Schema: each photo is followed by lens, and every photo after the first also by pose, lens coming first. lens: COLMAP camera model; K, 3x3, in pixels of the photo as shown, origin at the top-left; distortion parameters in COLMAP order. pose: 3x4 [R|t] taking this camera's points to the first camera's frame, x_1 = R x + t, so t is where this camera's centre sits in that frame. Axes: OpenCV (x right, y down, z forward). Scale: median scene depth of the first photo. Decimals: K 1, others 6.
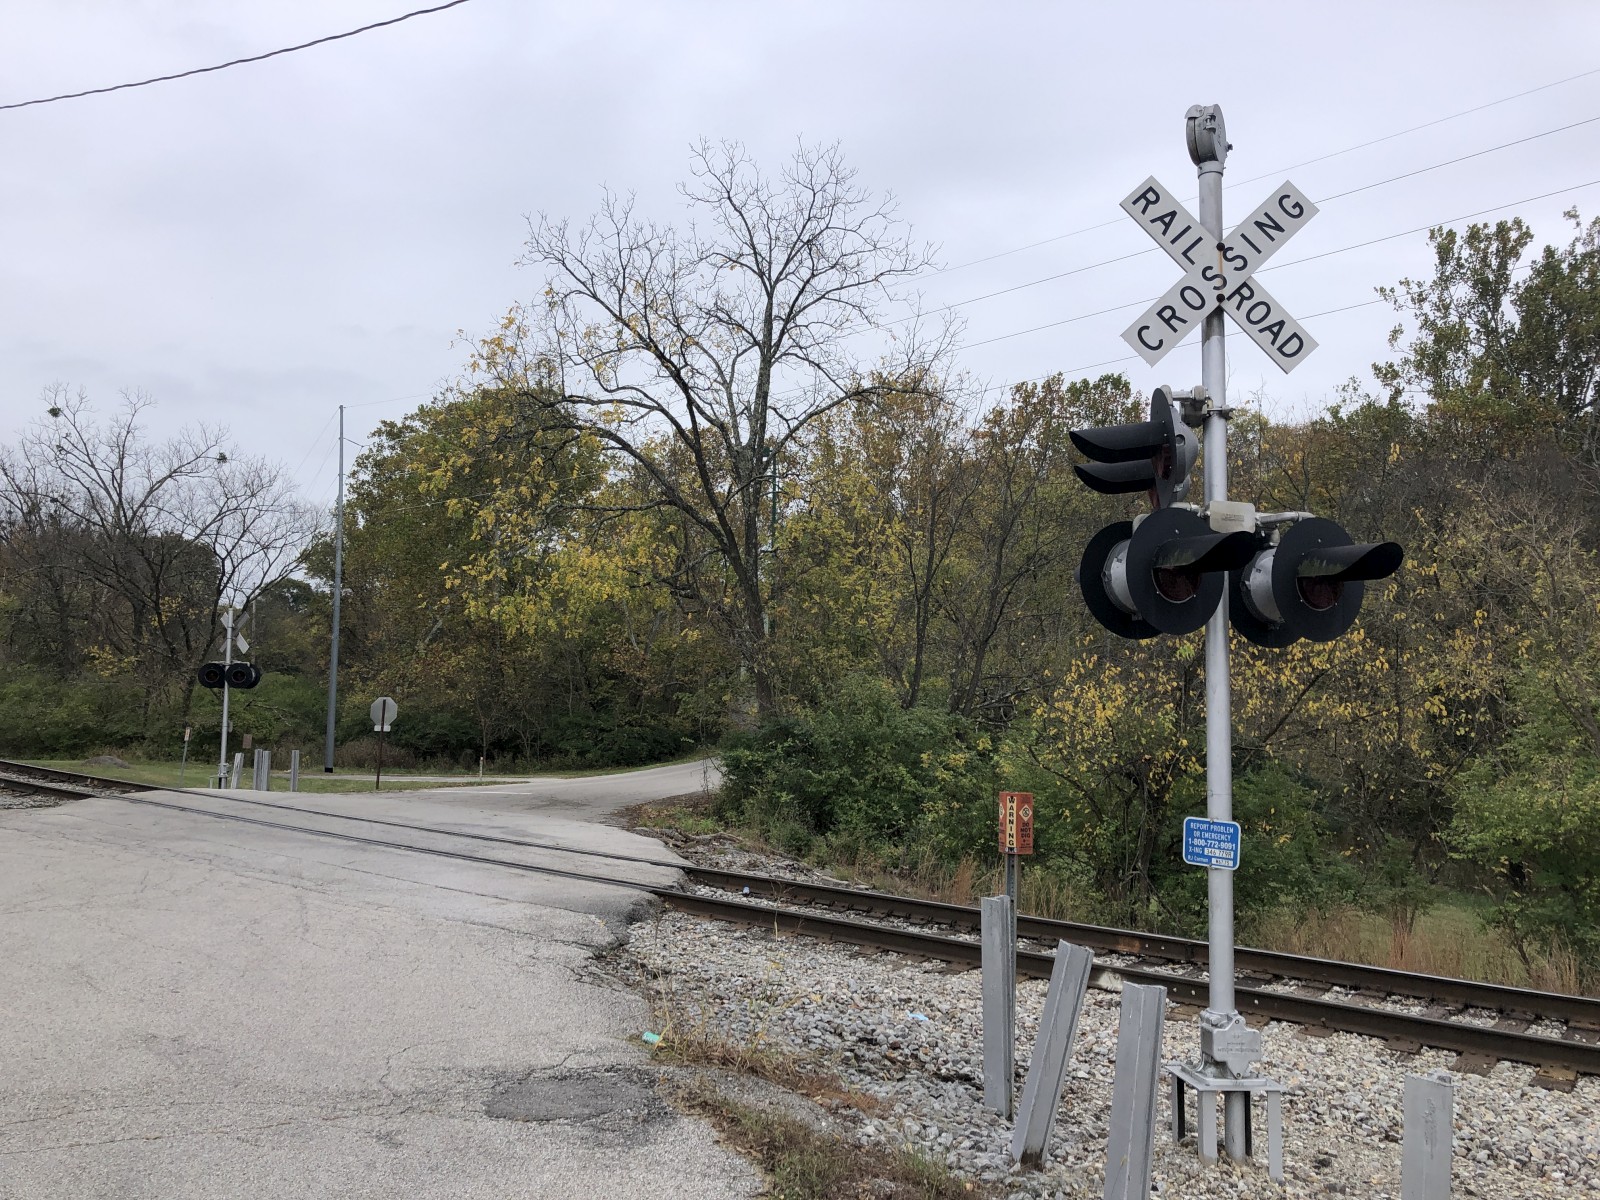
lens RADIAL K [[1305.6, 0, 798.9], [0, 1305.6, 581.1], [0, 0, 1]] dist [0.042244, -0.046247]
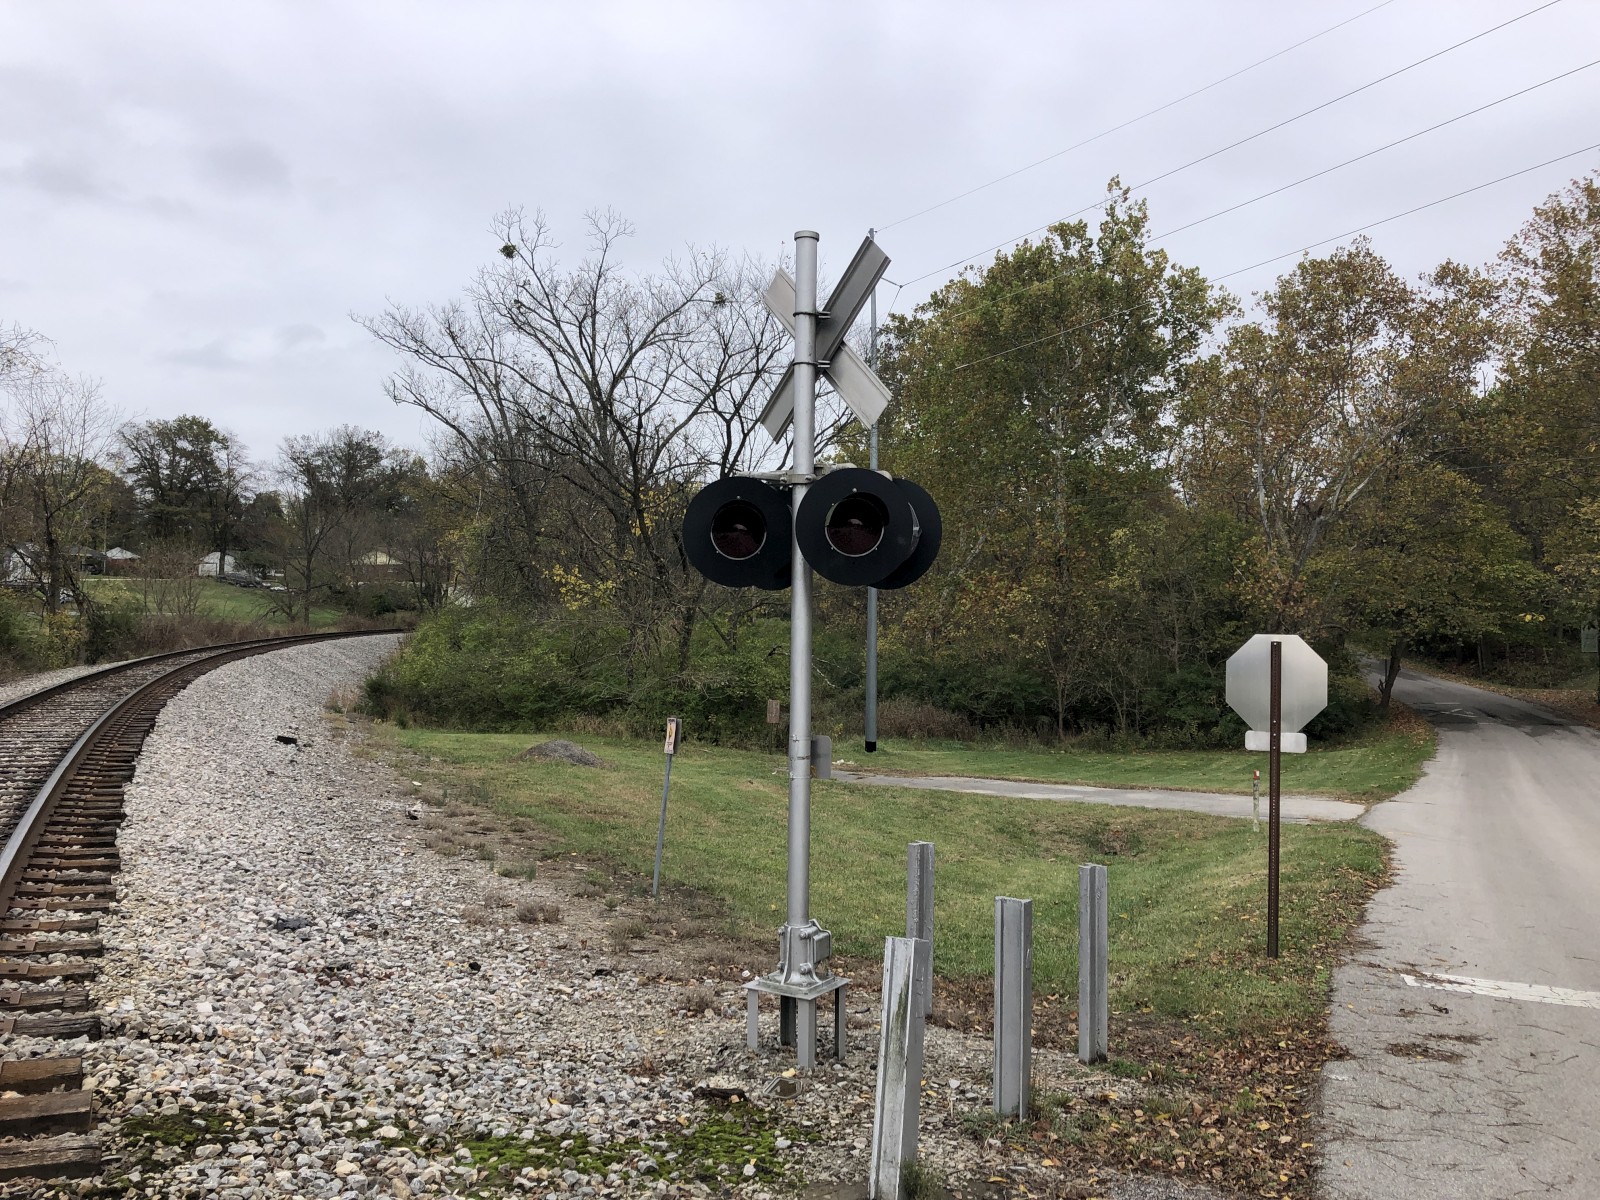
lens RADIAL K [[1305.6, 0, 798.6], [0, 1305.6, 591.8], [0, 0, 1]] dist [0.042244, -0.046247]
pose [[0.937967, -0.012789, -0.346489, -0.164731], [0.029064, 0.998703, 0.041816, 0.033579], [0.345505, -0.049292, 0.937122, 0.364209]]
